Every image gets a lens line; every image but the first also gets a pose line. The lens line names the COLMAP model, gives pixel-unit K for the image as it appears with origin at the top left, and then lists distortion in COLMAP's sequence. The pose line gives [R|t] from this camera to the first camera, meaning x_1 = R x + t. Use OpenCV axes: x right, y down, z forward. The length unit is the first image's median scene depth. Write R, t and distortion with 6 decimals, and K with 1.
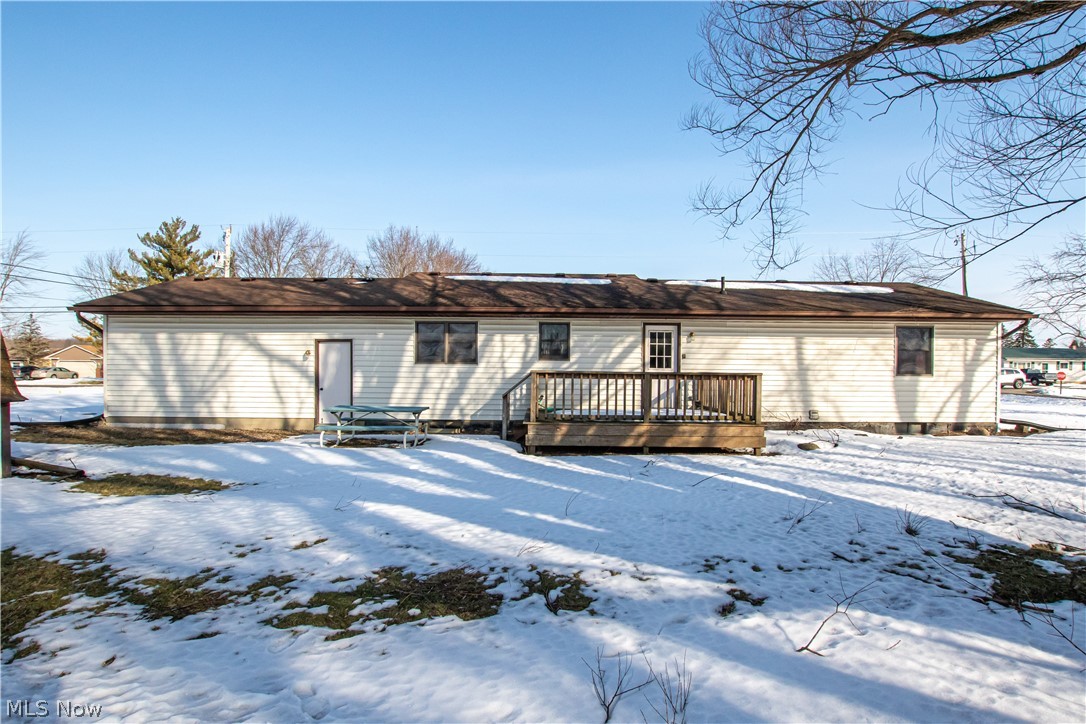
lens RADIAL K [[501.9, 0, 547.0], [0, 501.9, 367.2], [0, 0, 1]] dist [-0.034858, 0.000174]
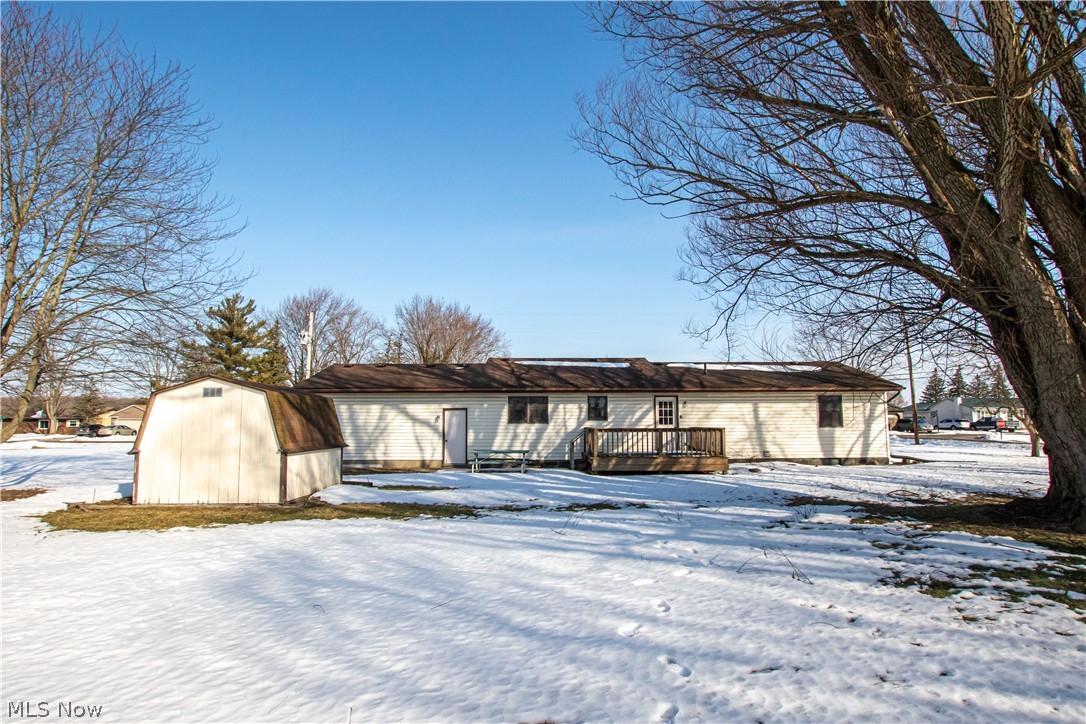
lens RADIAL K [[501.9, 0, 543.4], [0, 501.9, 369.9], [0, 0, 1]] dist [-0.034858, 0.000174]
pose [[0.999921, -0.011419, -0.005175, -0.144910], [0.010843, 0.994906, -0.100218, -0.015591], [0.006293, 0.100154, 0.994952, -0.565366]]
